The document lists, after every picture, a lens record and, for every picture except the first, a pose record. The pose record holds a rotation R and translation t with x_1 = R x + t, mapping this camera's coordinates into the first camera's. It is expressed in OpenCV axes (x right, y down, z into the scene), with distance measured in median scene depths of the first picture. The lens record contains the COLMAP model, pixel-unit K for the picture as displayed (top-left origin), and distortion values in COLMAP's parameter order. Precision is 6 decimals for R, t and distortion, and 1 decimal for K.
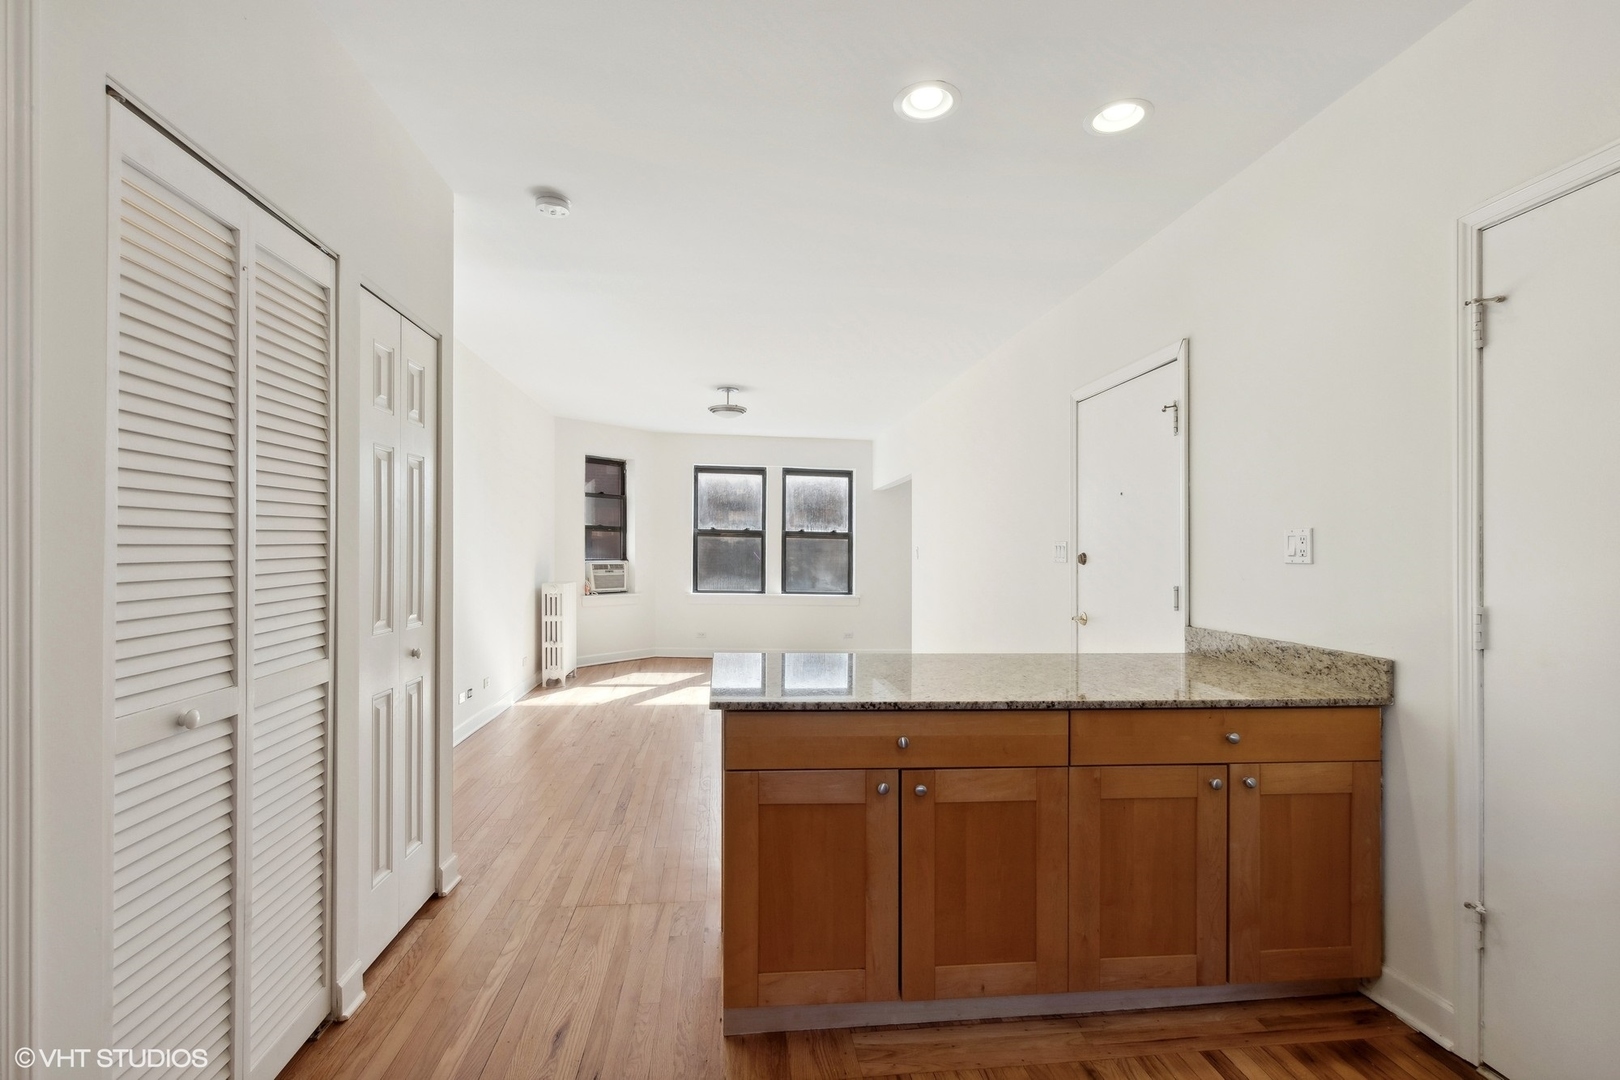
lens RADIAL K [[750.6, 0, 802.4], [0, 750.6, 536.4], [0, 0, 1]] dist [-0.001372, -0.000762]
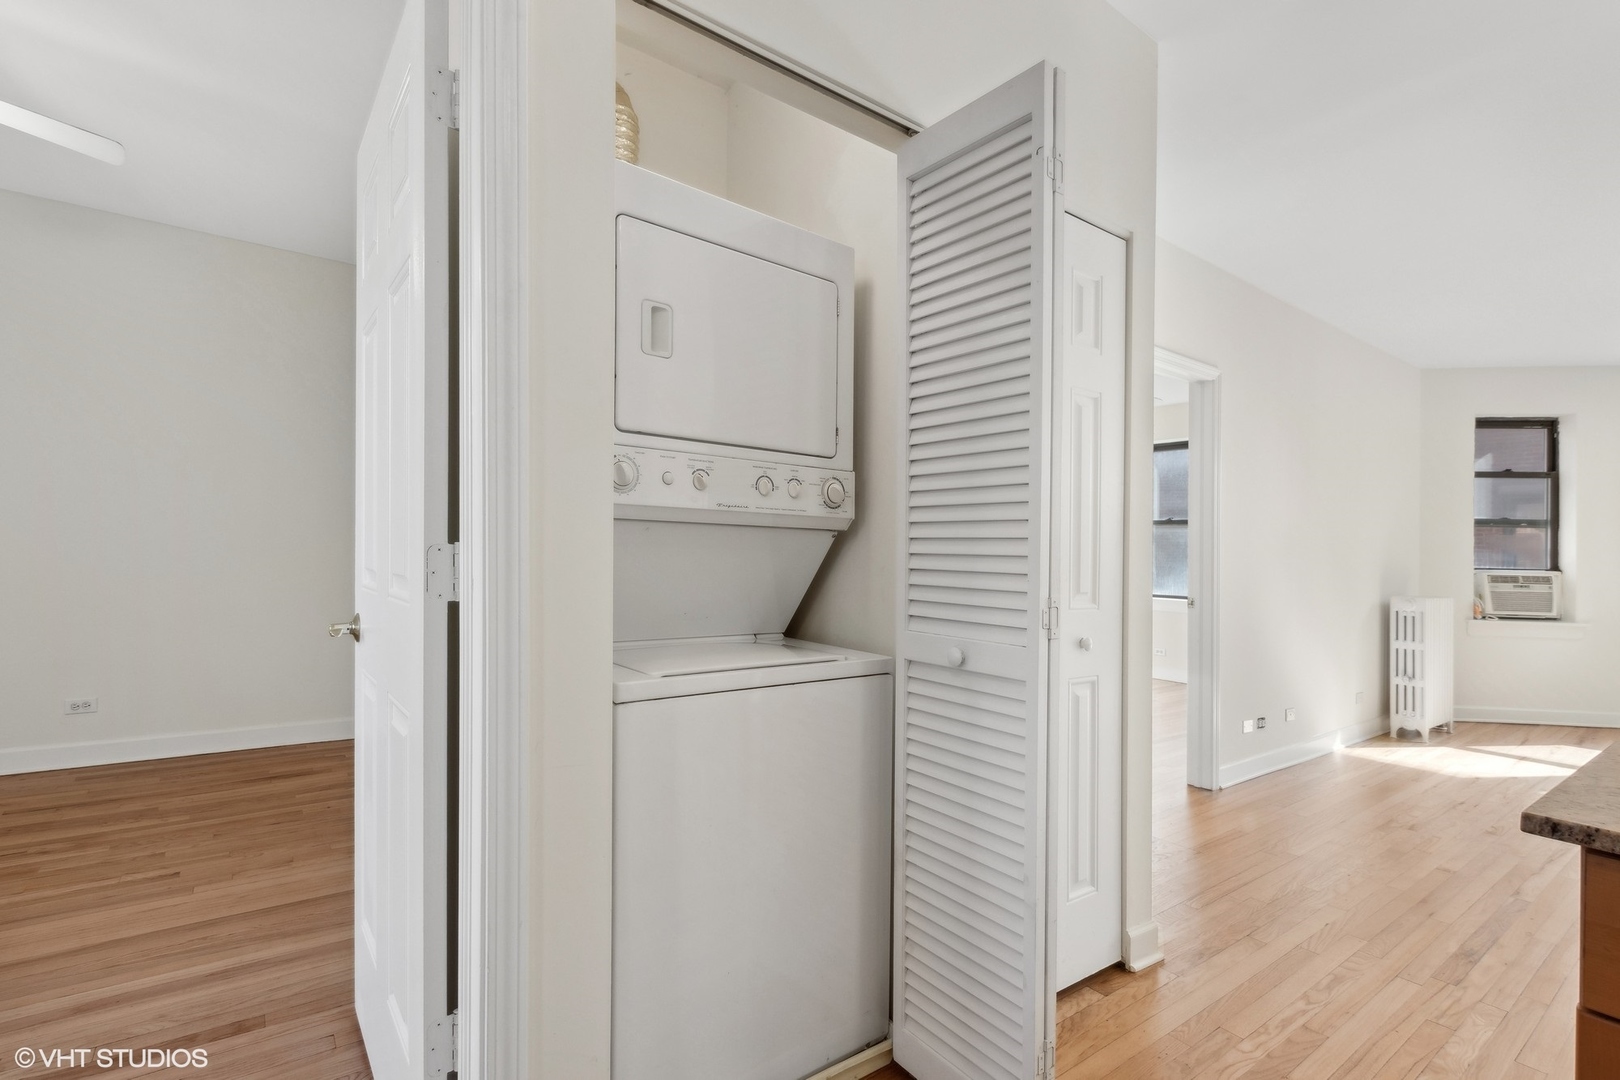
lens RADIAL K [[759.5, 0, 808.0], [0, 759.5, 557.8], [0, 0, 1]] dist [-0.000160, -0.001219]
pose [[0.502744, 0.001510, -0.864434, 0.007815], [-0.000820, 0.999999, 0.001269, 0.025004], [0.864435, 0.000071, 0.502744, 0.135310]]
